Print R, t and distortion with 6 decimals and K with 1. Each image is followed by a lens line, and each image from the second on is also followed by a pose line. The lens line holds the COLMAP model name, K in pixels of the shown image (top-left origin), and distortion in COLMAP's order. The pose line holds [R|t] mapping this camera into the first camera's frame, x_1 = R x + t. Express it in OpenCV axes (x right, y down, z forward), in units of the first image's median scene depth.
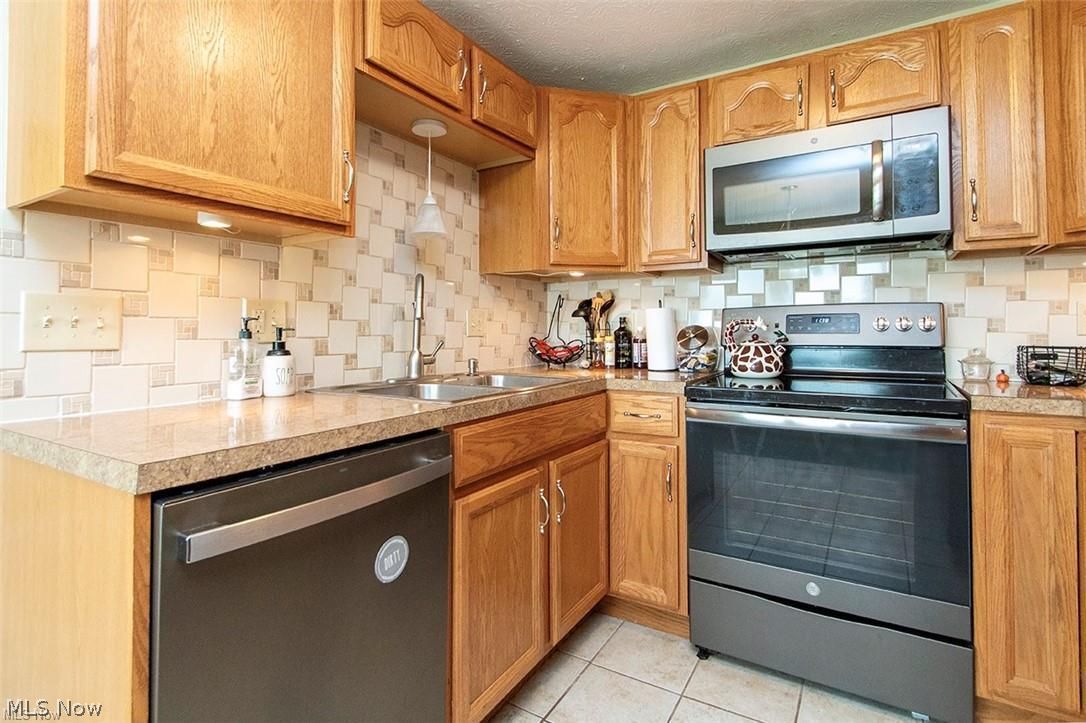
lens RADIAL K [[532.1, 0, 544.2], [0, 532.1, 321.1], [0, 0, 1]] dist [-0.001121, -0.000286]
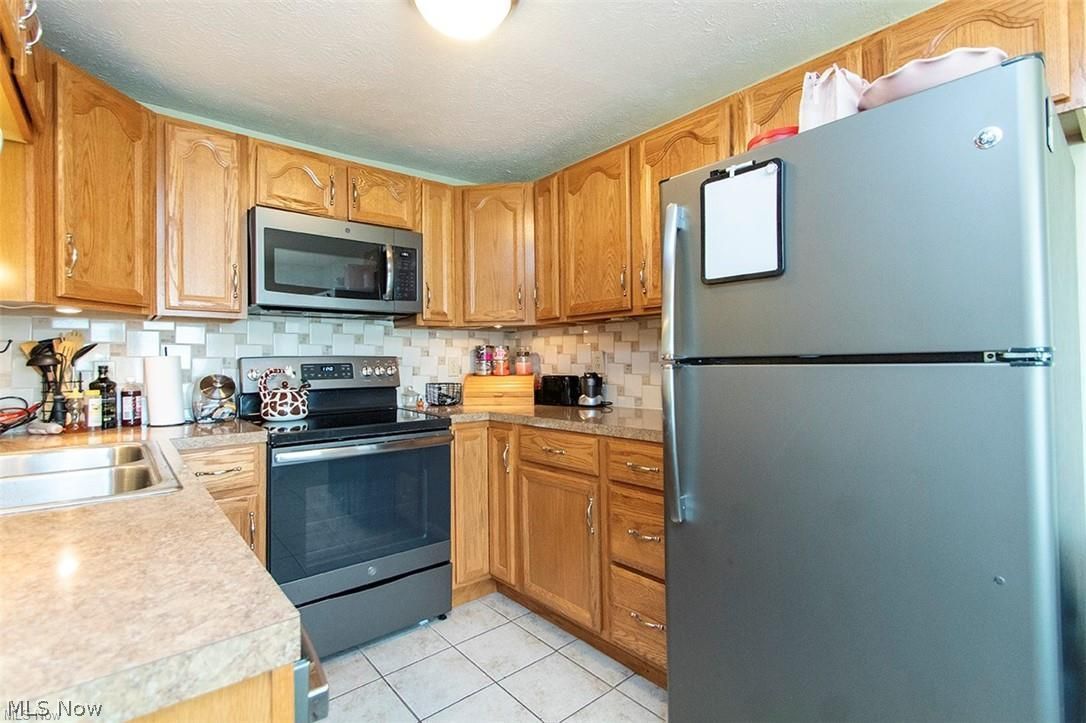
lens RADIAL K [[504.8, 0, 509.0], [0, 504.8, 361.4], [0, 0, 1]] dist [0.000041, 0.000109]
pose [[0.351778, 0.000573, 0.936083, -0.433769], [-0.007005, 0.999973, 0.002021, -0.023906], [-0.936057, -0.007268, 0.351772, 0.177599]]
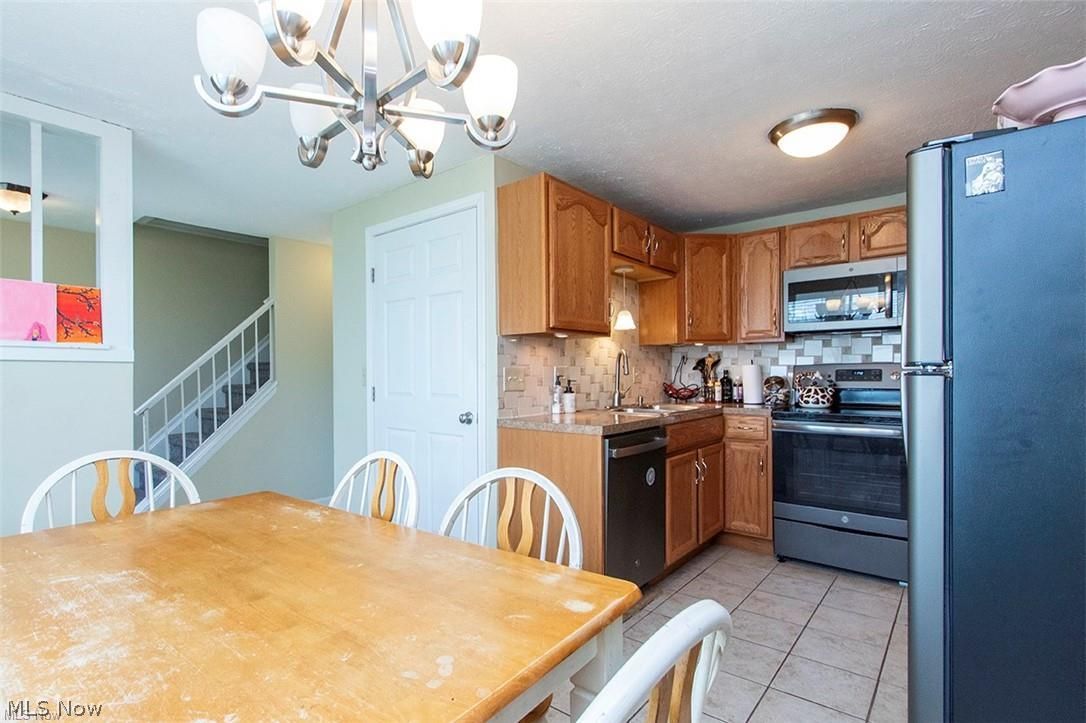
lens RADIAL K [[492.7, 0, 544.3], [0, 492.7, 375.9], [0, 0, 1]] dist [-0.001453, -0.000111]
pose [[0.989908, -0.002756, -0.141685, -0.215730], [0.006077, 0.999717, 0.023006, -0.032981], [0.141582, -0.023634, 0.989644, -0.624585]]
